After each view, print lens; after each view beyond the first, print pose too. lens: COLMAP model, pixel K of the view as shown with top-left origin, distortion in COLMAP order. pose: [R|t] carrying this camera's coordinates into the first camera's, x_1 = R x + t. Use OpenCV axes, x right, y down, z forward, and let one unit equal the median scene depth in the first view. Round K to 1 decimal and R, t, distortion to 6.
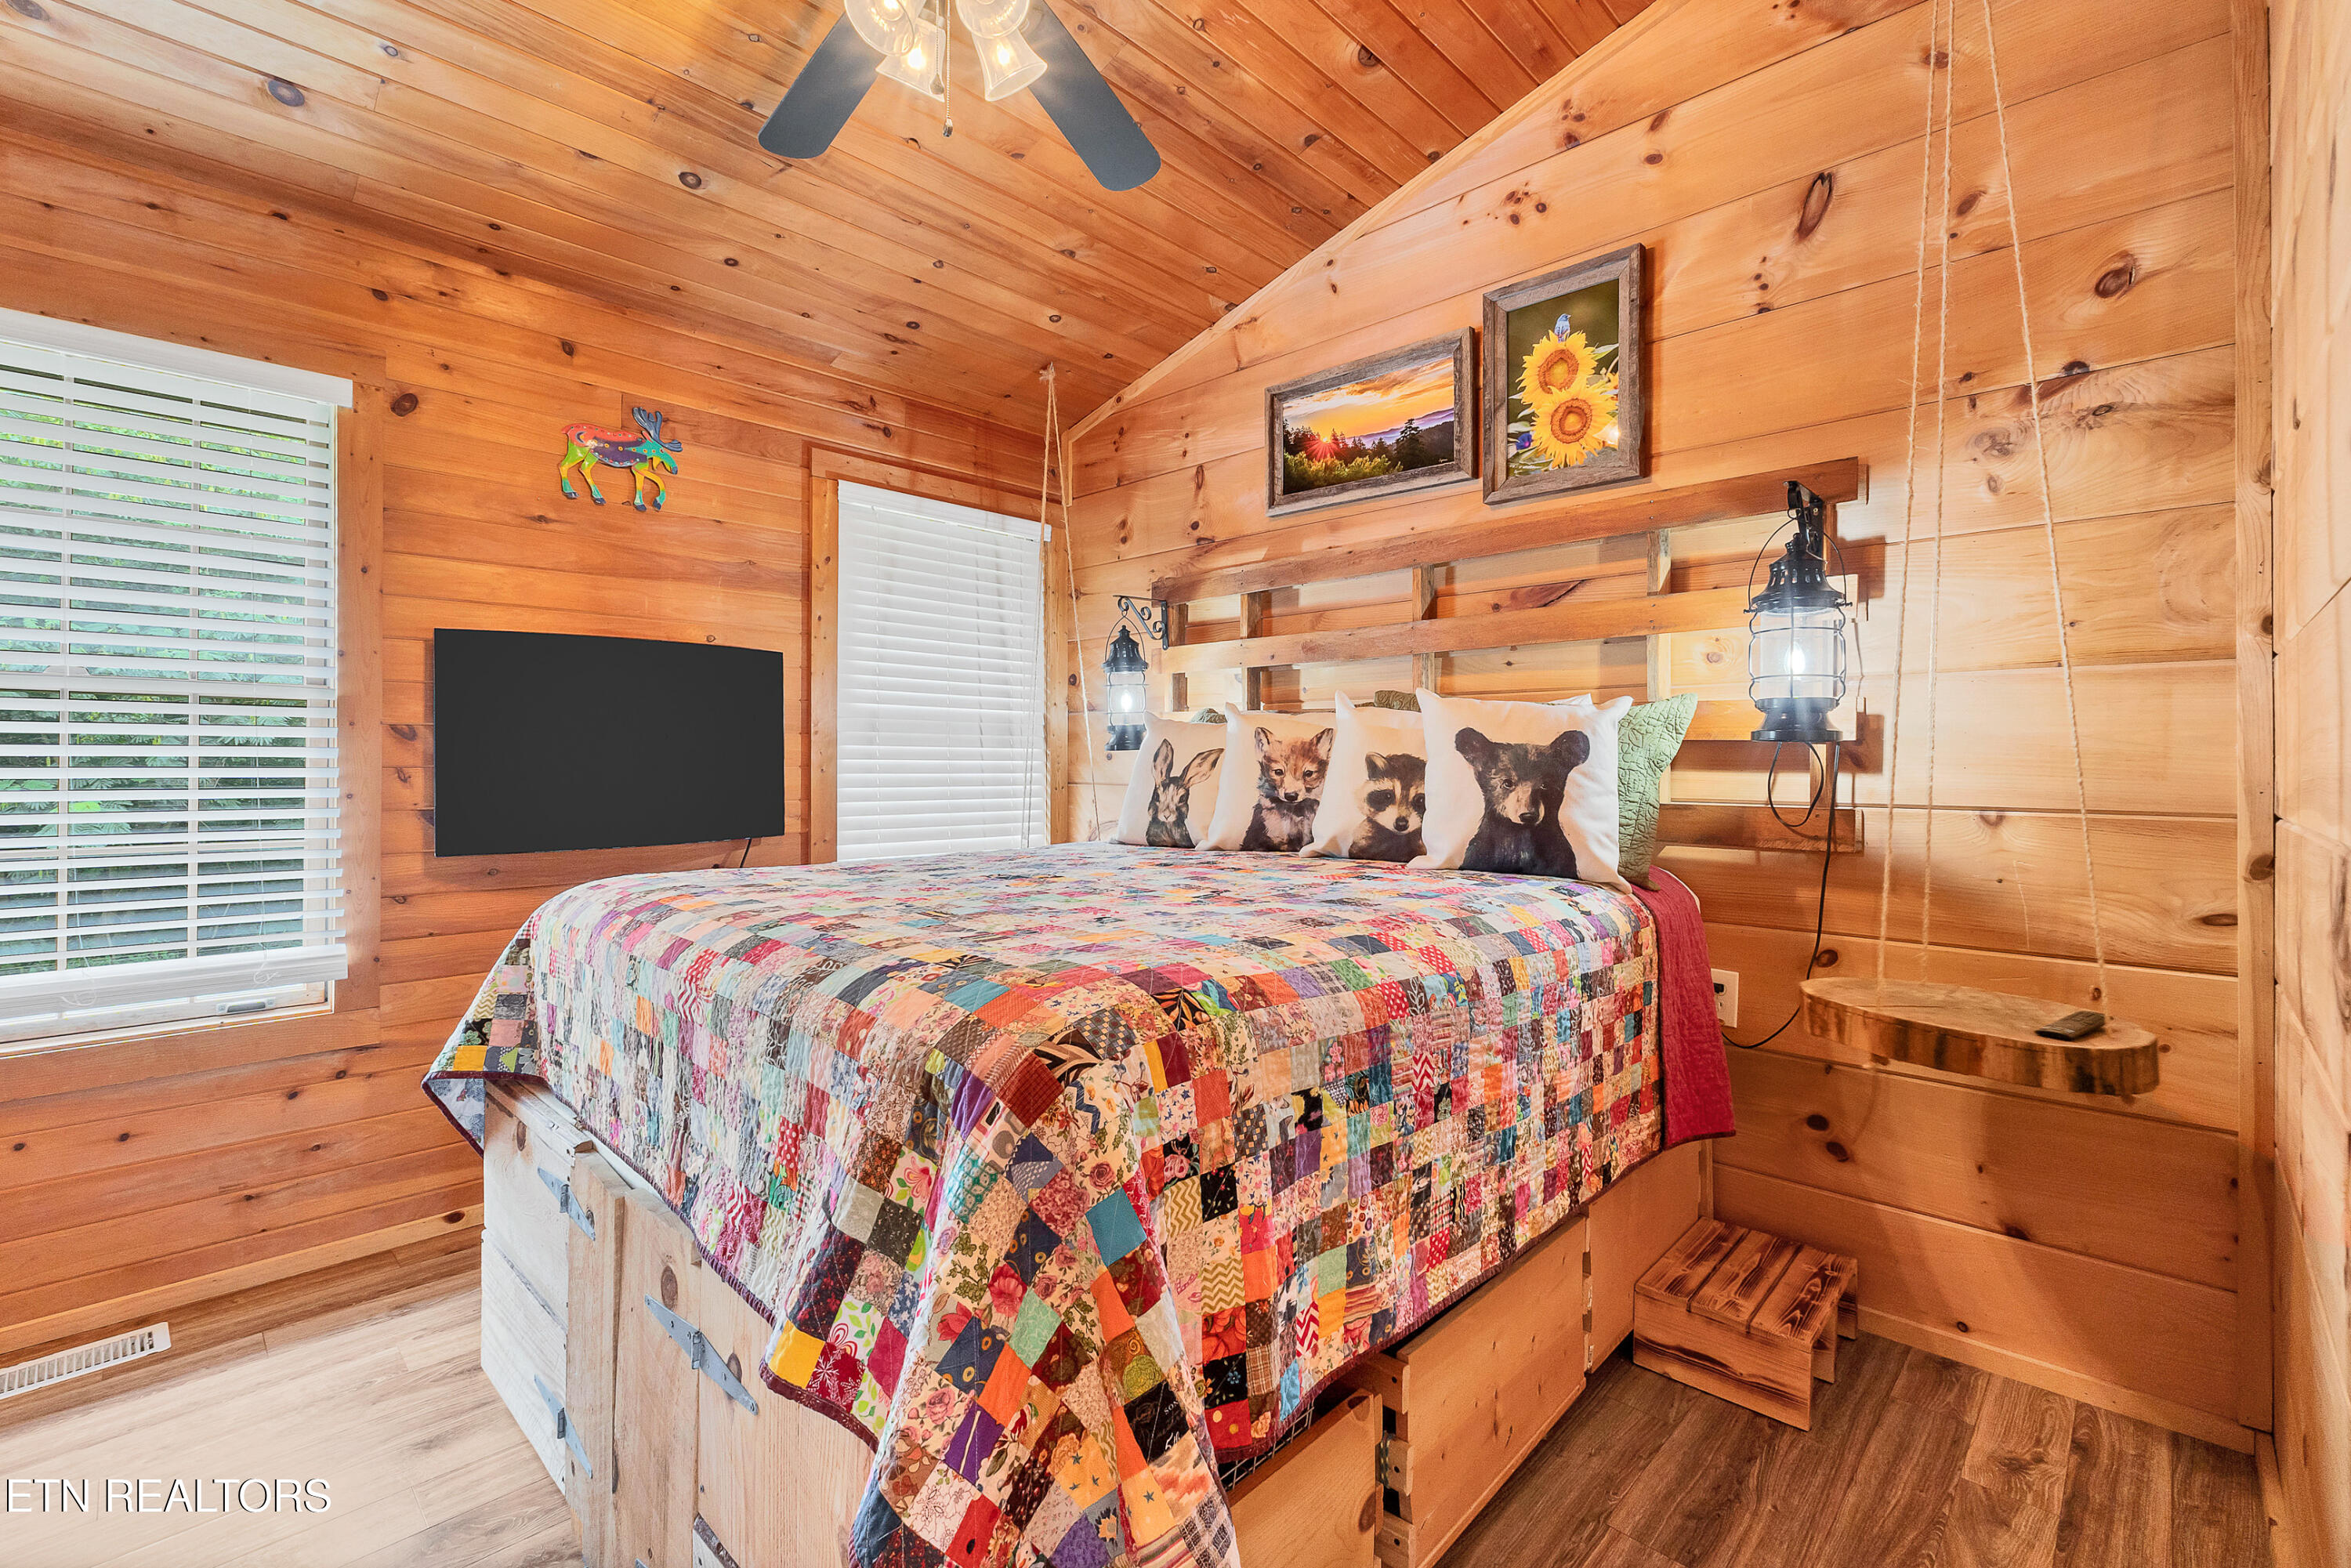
lens RADIAL K [[1044.2, 0, 1167.4], [0, 1044.2, 763.1], [0, 0, 1]] dist [-0.001485, -0.000703]
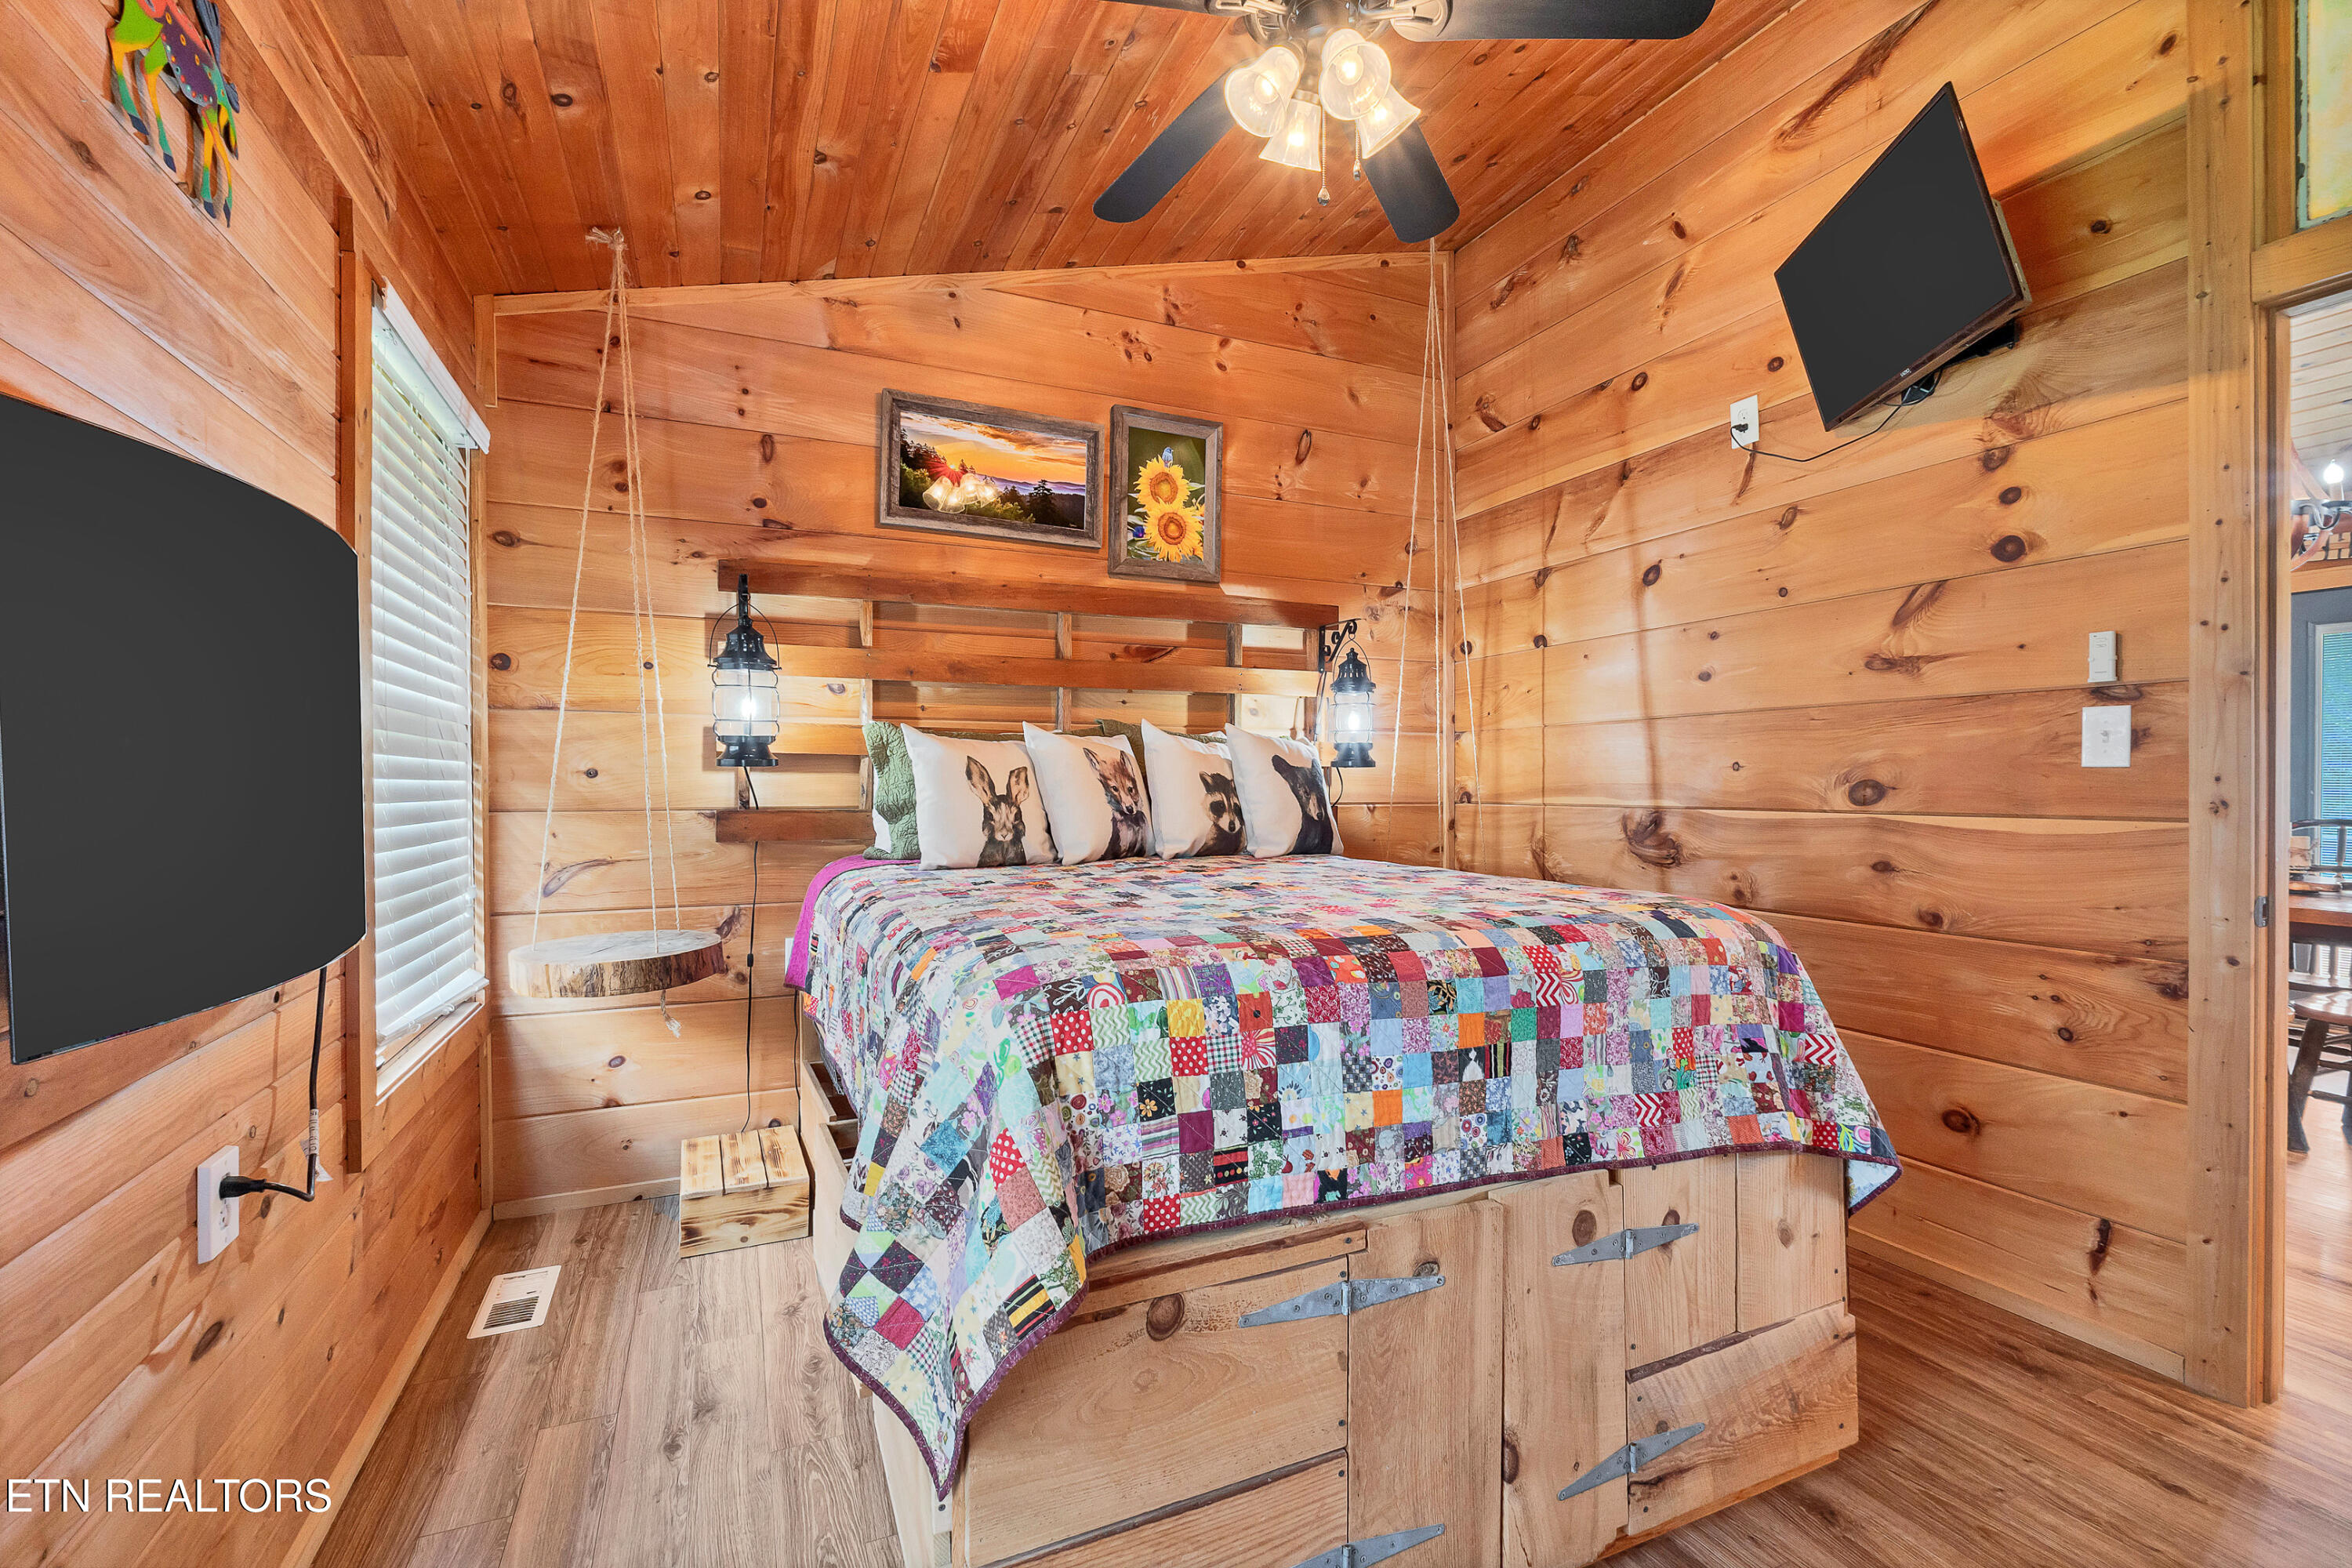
lens RADIAL K [[1044.7, 0, 1169.4], [0, 1044.7, 794.4], [0, 0, 1]] dist [-0.001485, -0.000703]
pose [[0.351603, -0.014856, 0.936031, -0.868218], [0.002054, 0.999884, 0.015098, -0.002022], [-0.936147, -0.003386, 0.351593, 0.510109]]
